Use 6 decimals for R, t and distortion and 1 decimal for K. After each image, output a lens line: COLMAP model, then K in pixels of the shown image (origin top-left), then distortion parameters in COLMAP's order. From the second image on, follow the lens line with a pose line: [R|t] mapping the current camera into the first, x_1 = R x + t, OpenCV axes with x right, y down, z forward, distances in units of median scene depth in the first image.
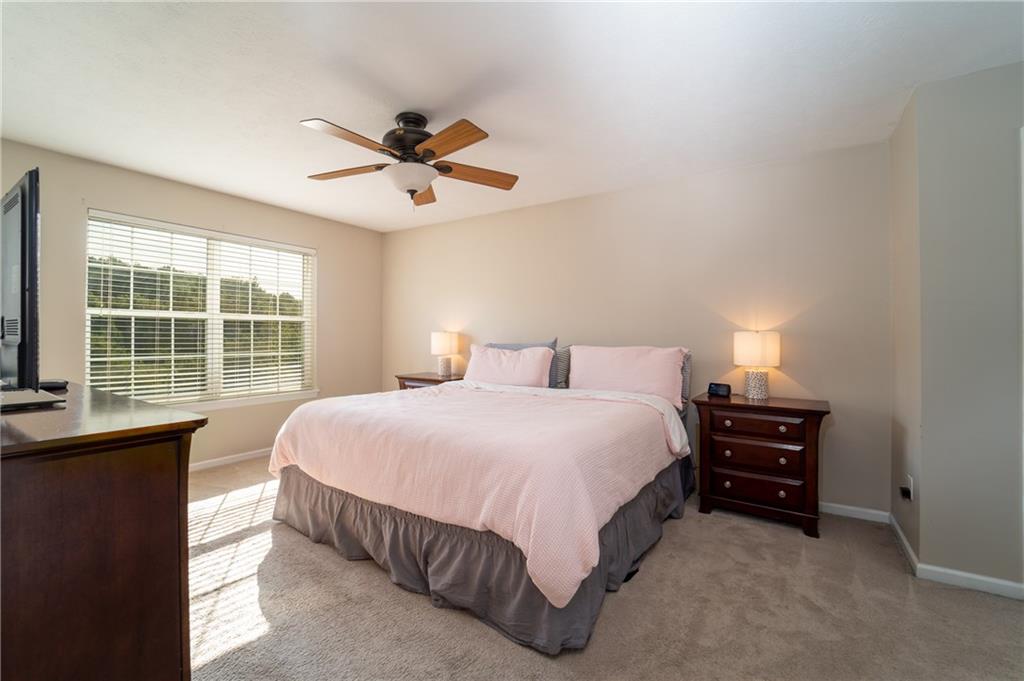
lens RADIAL K [[424.4, 0, 517.9], [0, 424.4, 342.7], [0, 0, 1]] dist [-0.000552, -0.000058]
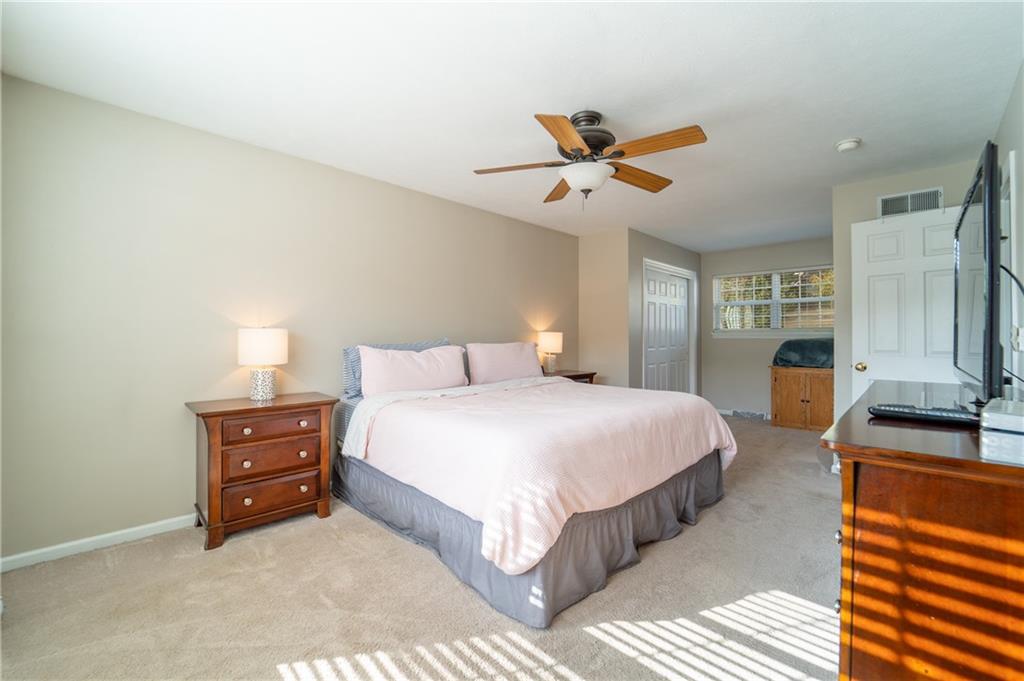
lens RADIAL K [[424.4, 0, 517.9], [0, 424.4, 342.7], [0, 0, 1]] dist [-0.000552, -0.000058]
pose [[0.185135, -0.007490, 0.982684, -0.261741], [-0.000028, 0.999971, 0.007627, -0.003395], [-0.982713, -0.001440, 0.185130, 0.276798]]
